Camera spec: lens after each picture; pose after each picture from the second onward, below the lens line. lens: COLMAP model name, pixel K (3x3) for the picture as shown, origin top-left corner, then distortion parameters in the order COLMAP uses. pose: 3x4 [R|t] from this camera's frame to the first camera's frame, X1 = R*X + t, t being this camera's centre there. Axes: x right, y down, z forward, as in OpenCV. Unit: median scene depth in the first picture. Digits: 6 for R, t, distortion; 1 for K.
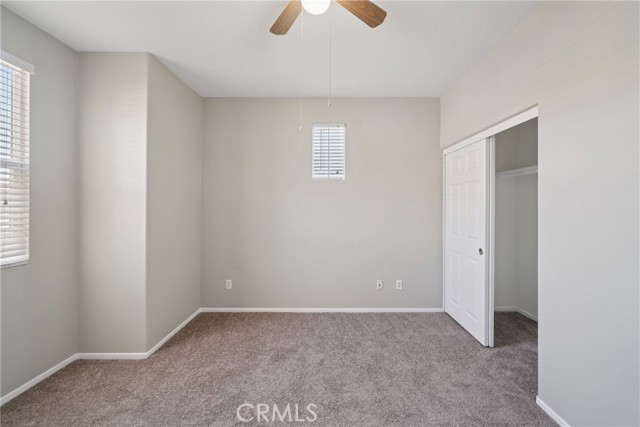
lens RADIAL K [[246.0, 0, 321.0], [0, 246.0, 198.8], [0, 0, 1]] dist [0.000940, 0.000080]
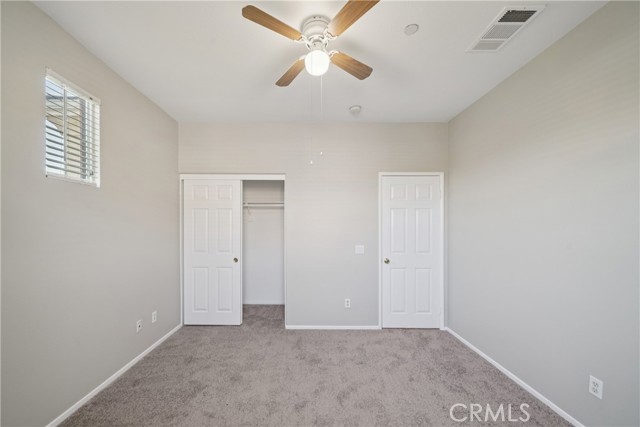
lens RADIAL K [[243.0, 0, 310.9], [0, 243.0, 227.9], [0, 0, 1]] dist [-0.000457, -0.000059]
pose [[-0.010698, -0.003625, 0.999936, -0.646388], [-0.027215, 0.999624, 0.003332, 0.013959], [-0.999572, -0.027178, -0.010793, 0.529437]]
